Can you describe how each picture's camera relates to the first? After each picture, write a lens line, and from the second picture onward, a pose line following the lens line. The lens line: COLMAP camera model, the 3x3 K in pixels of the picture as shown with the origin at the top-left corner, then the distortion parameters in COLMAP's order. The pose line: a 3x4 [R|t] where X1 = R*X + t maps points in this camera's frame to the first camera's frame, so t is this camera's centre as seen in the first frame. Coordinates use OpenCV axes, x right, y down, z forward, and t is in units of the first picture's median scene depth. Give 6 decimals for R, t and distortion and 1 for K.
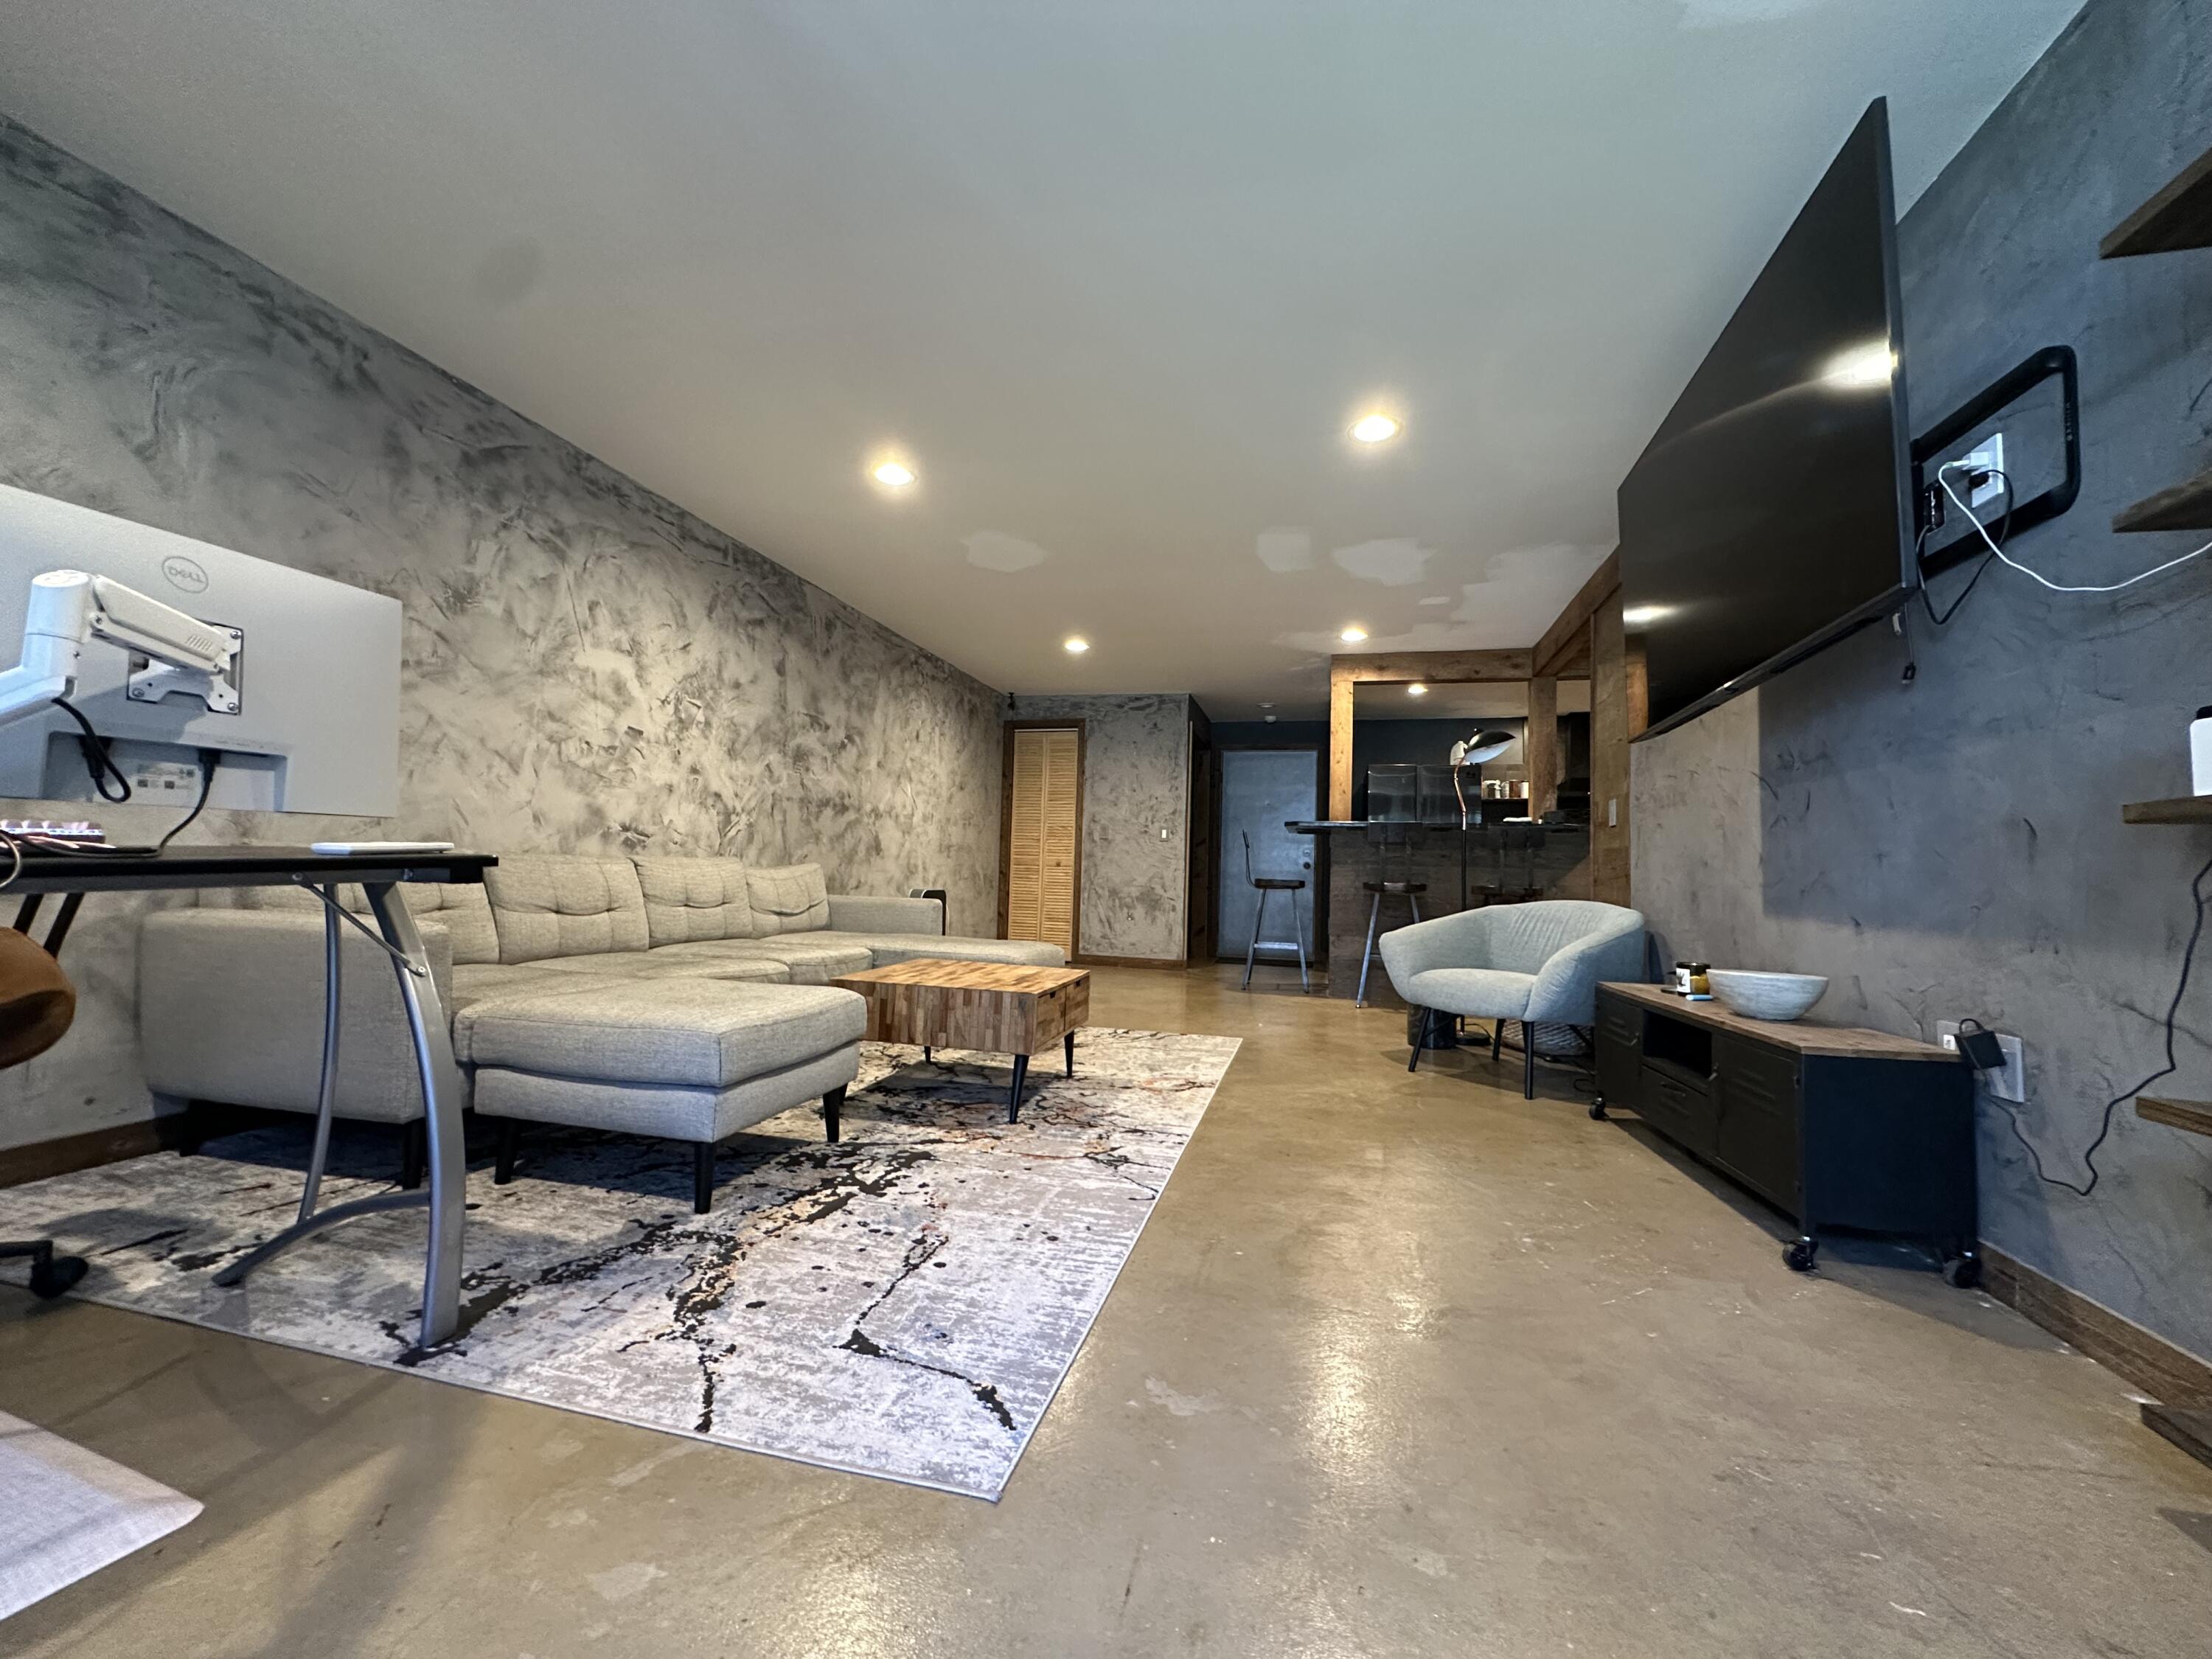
lens RADIAL K [[879.8, 0, 1102.6], [0, 879.8, 832.4], [0, 0, 1]] dist [-0.004520, 0.001088]
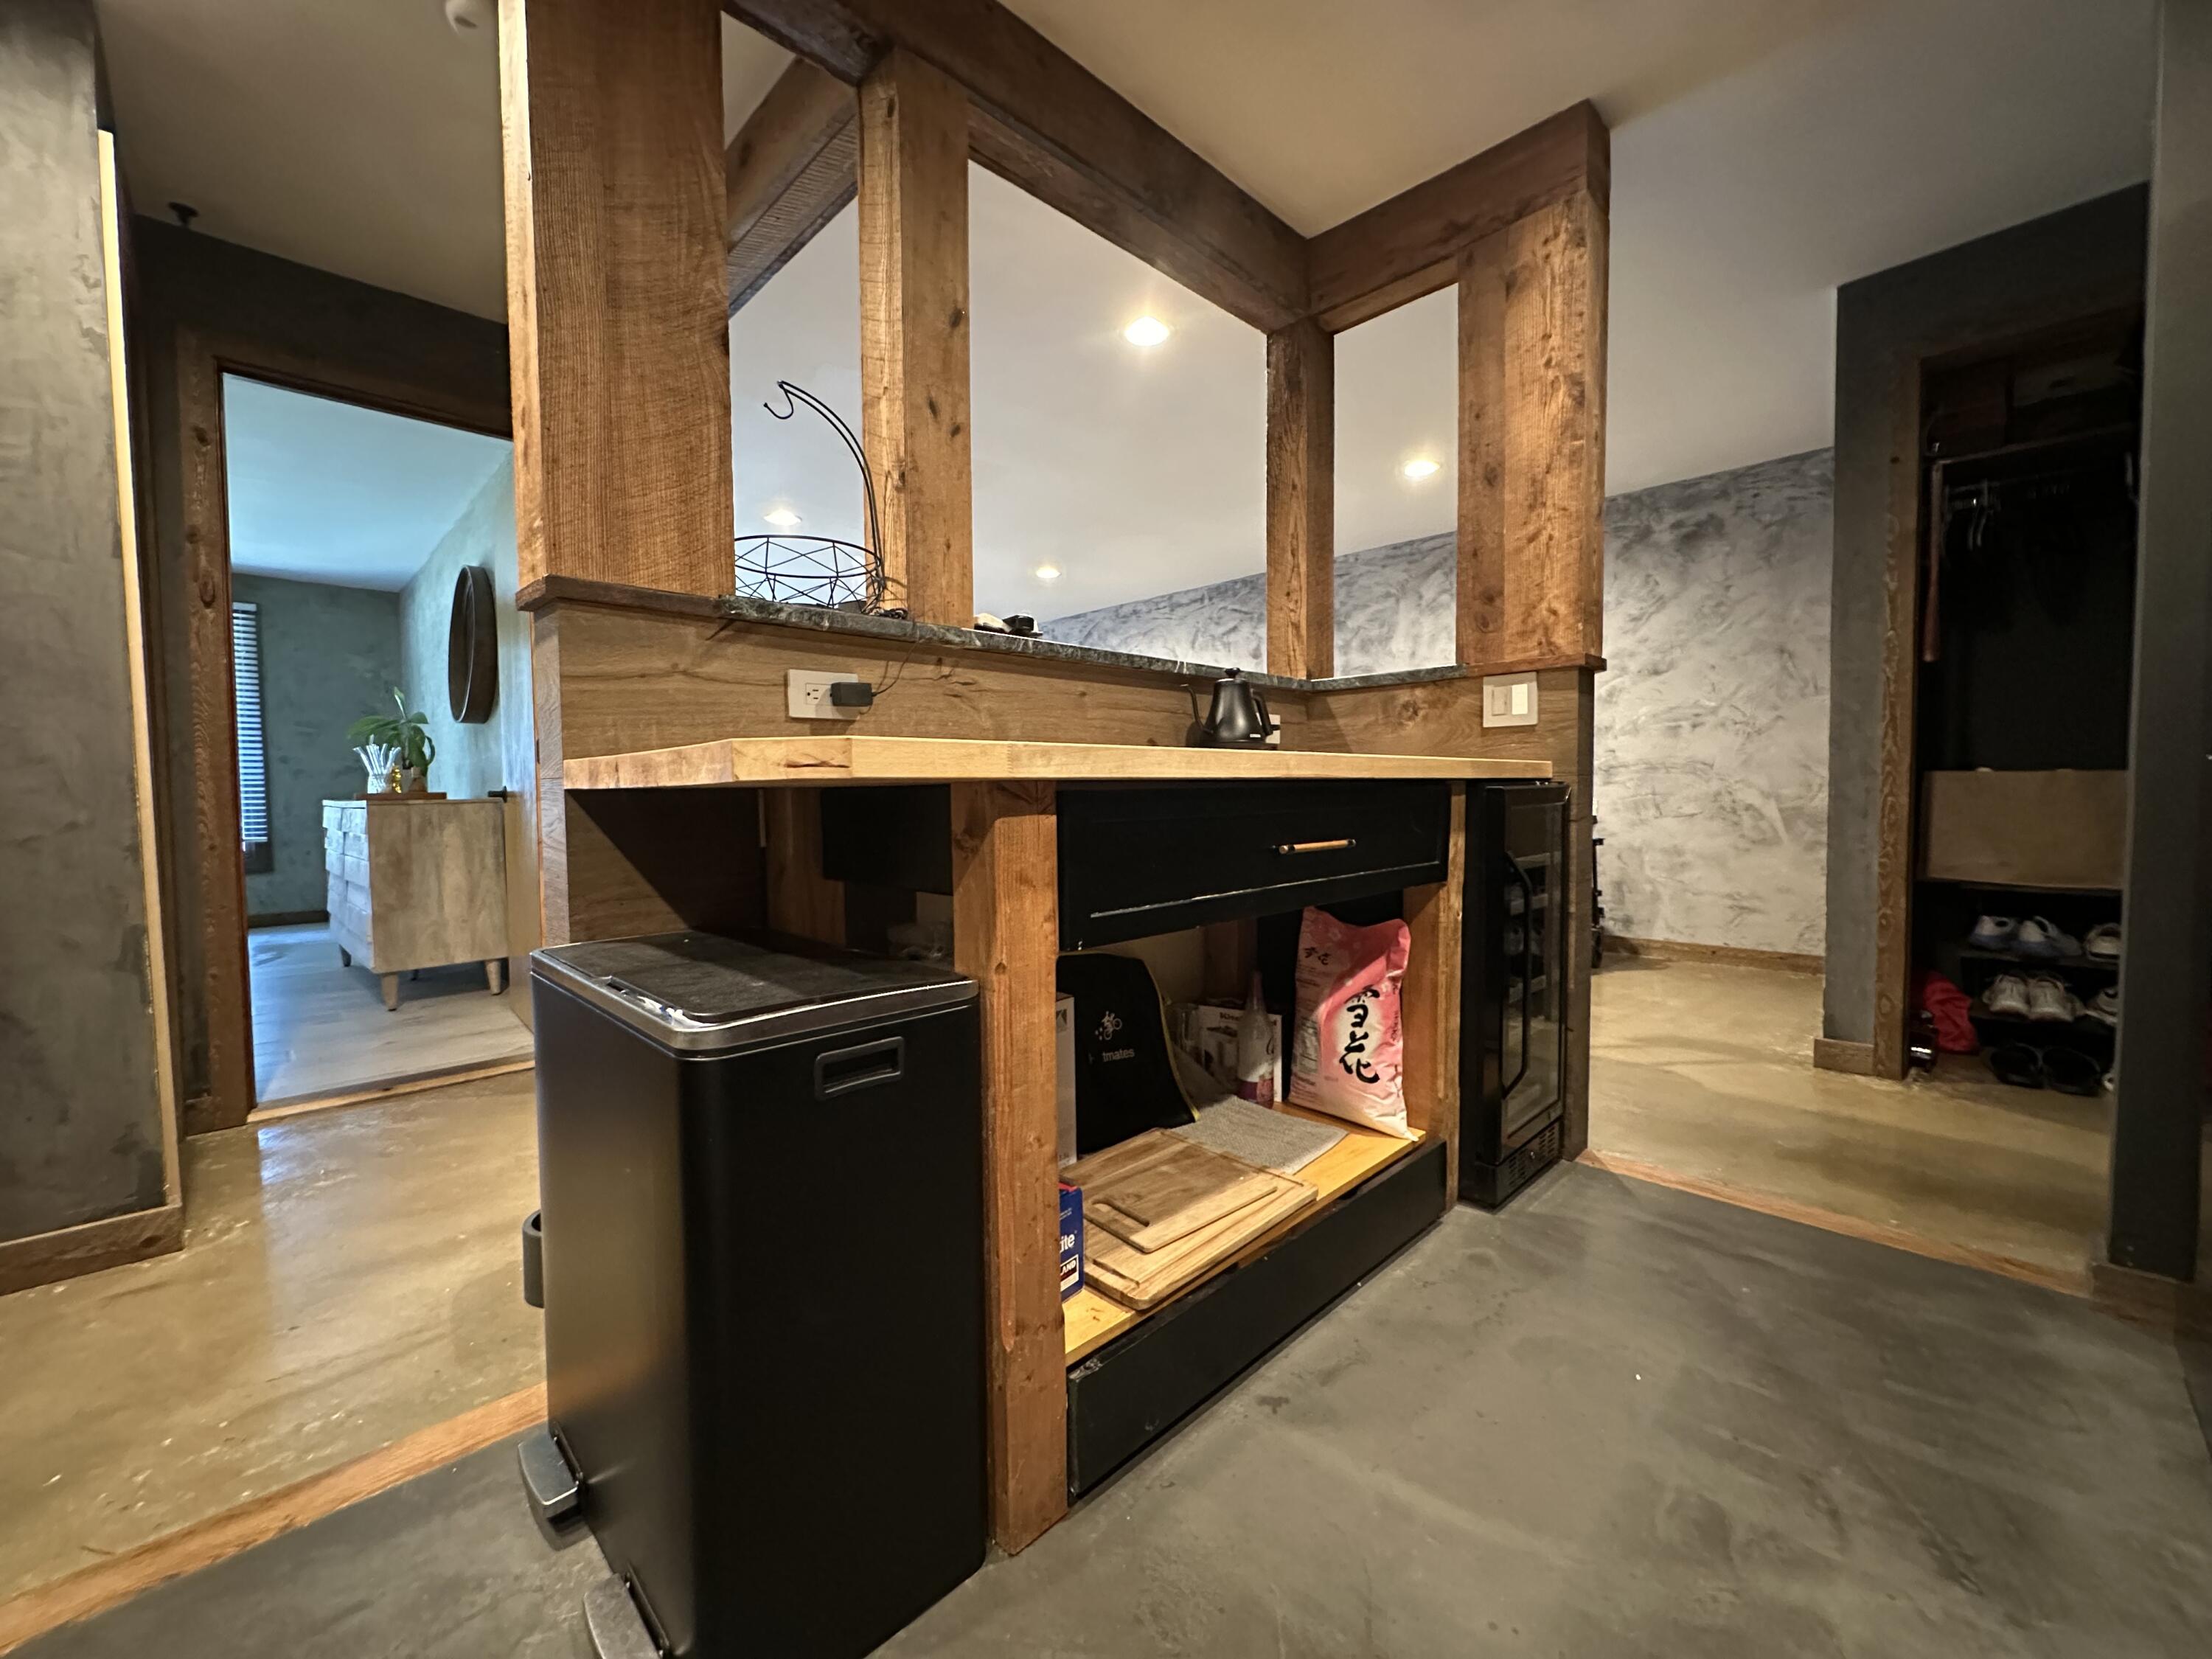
lens RADIAL K [[879.8, 0, 1102.6], [0, 879.8, 832.4], [0, 0, 1]] dist [-0.004520, 0.001088]
pose [[-0.515238, 0.016207, -0.856894, 0.542873], [0.039755, 0.999197, -0.005006, 0.048022], [0.856125, -0.036645, -0.515468, 0.908006]]
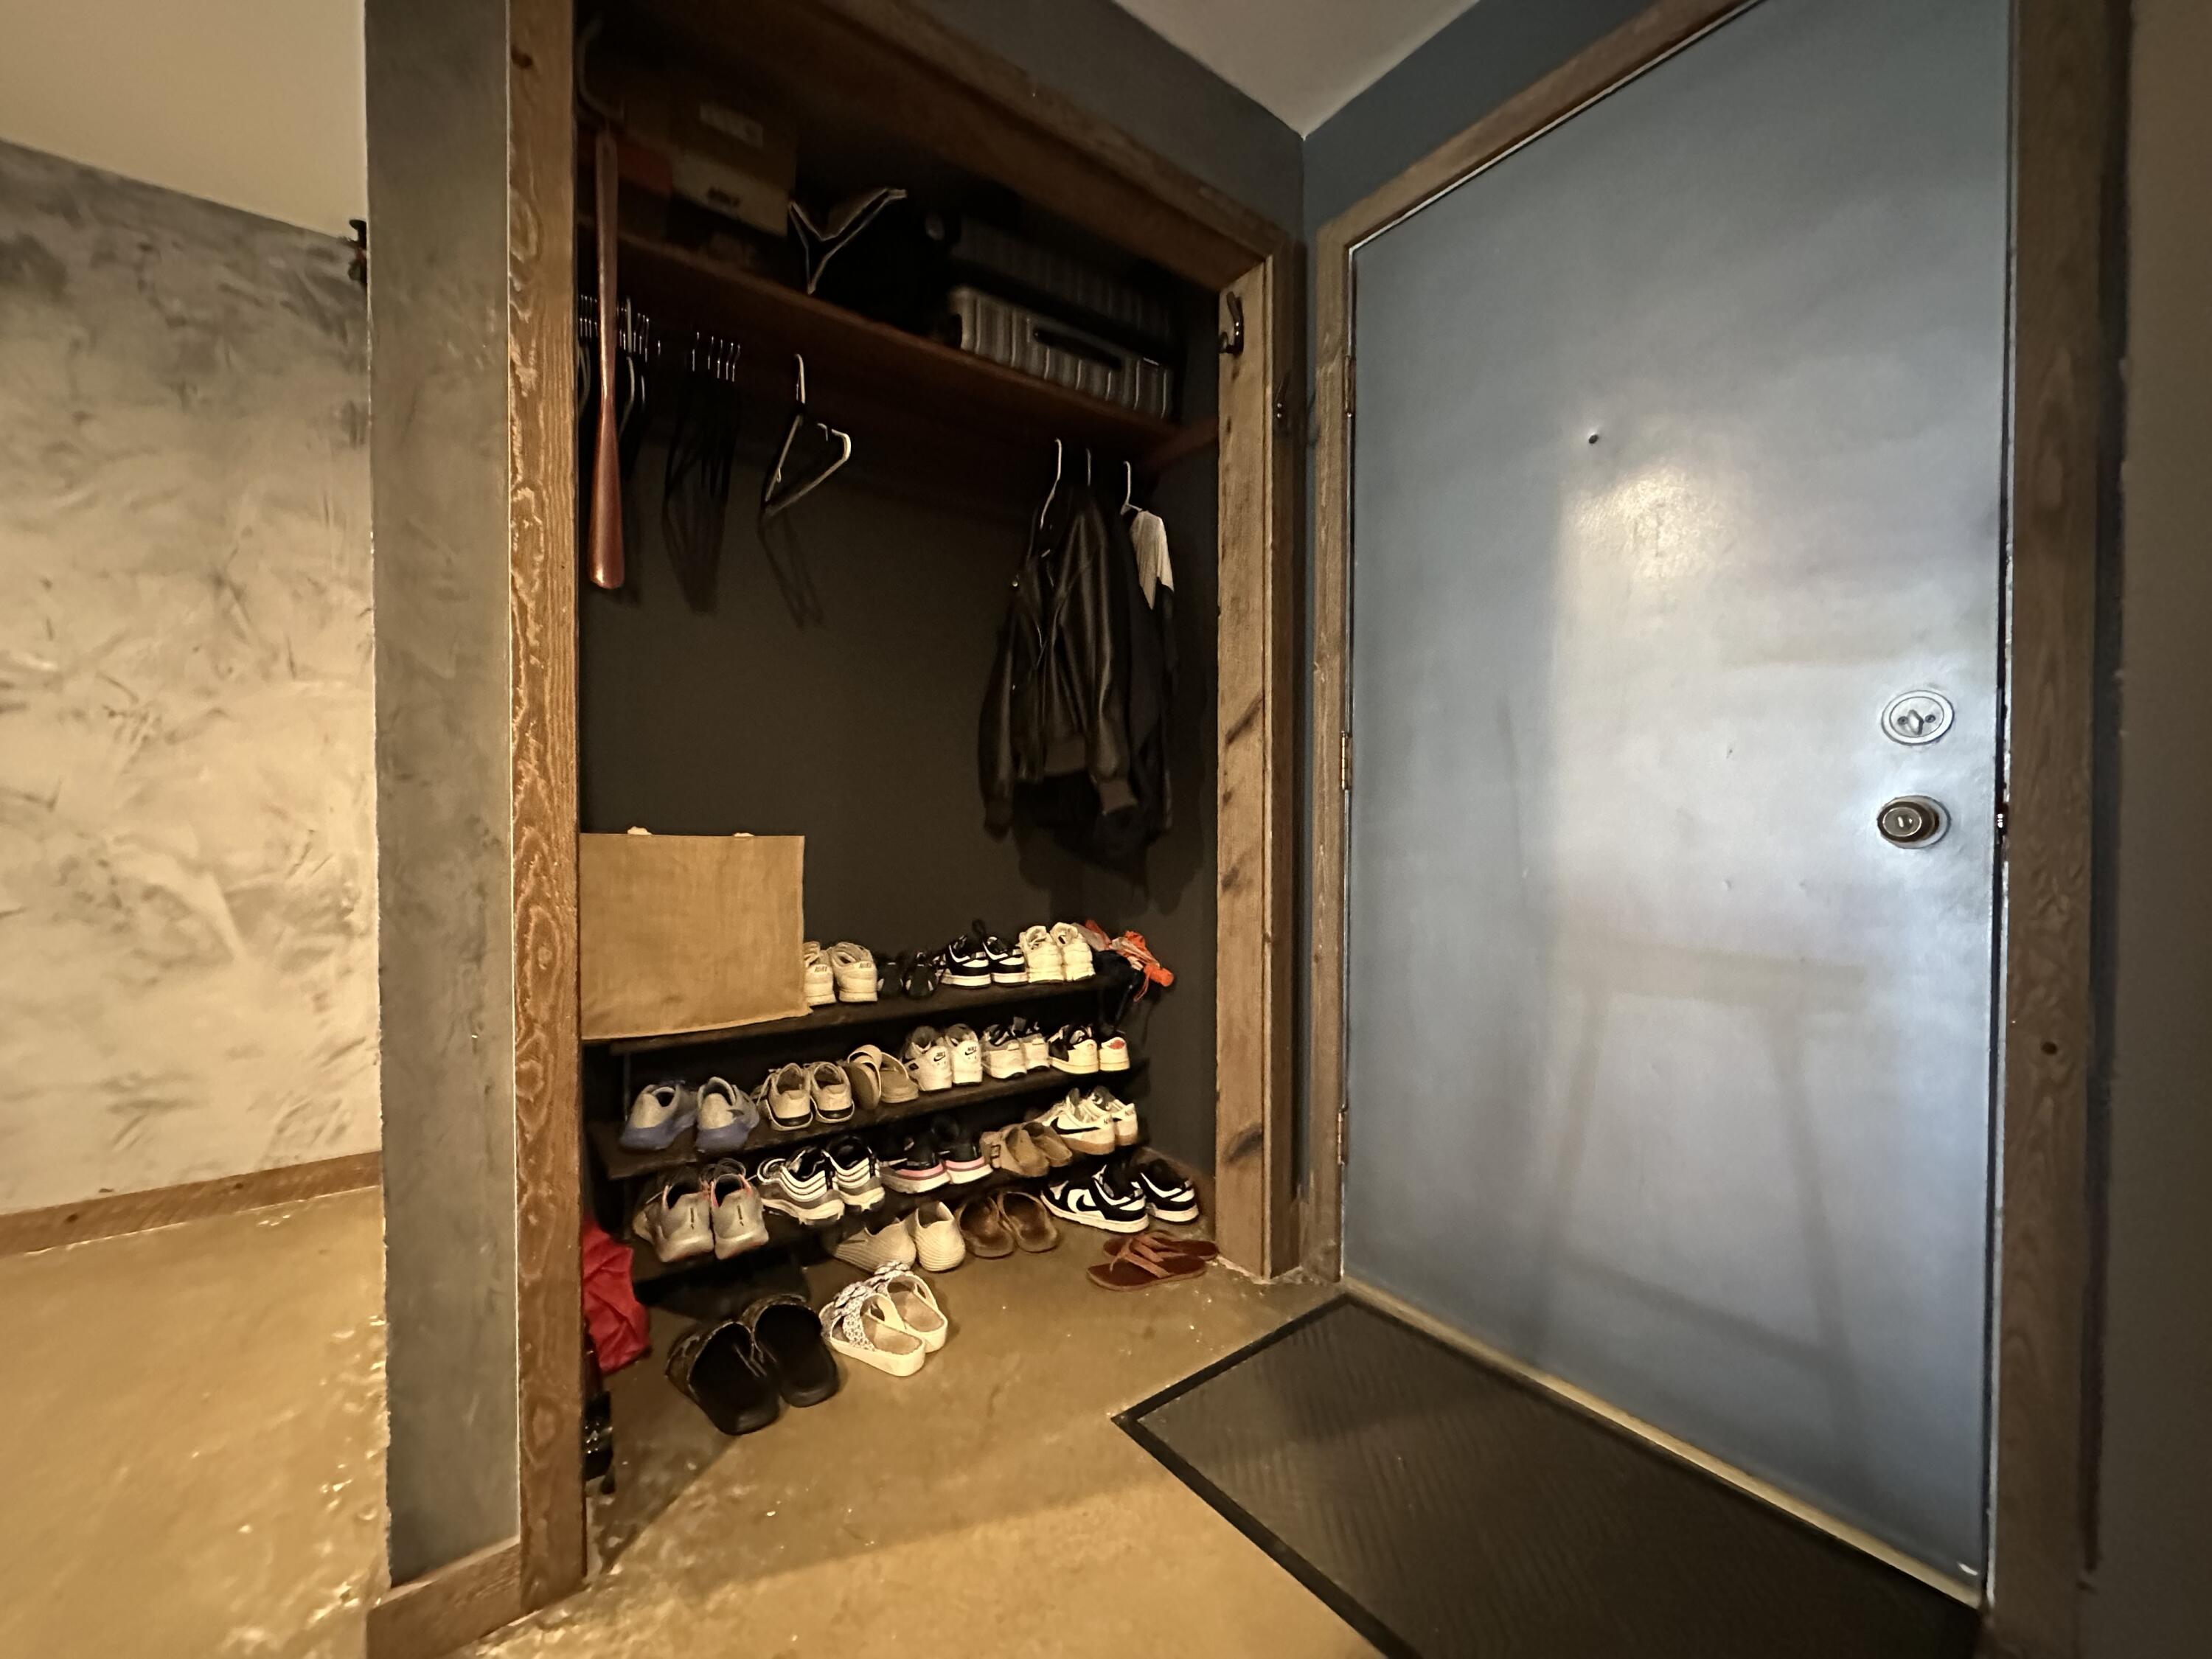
lens RADIAL K [[890.7, 0, 1106.1], [0, 890.7, 826.1], [0, 0, 1]] dist [-0.002205, 0.000011]
pose [[0.782495, -0.024651, -0.622168, 0.252258], [0.055392, 0.998010, 0.030124, 0.033403], [0.620188, -0.058035, 0.782304, 0.941855]]
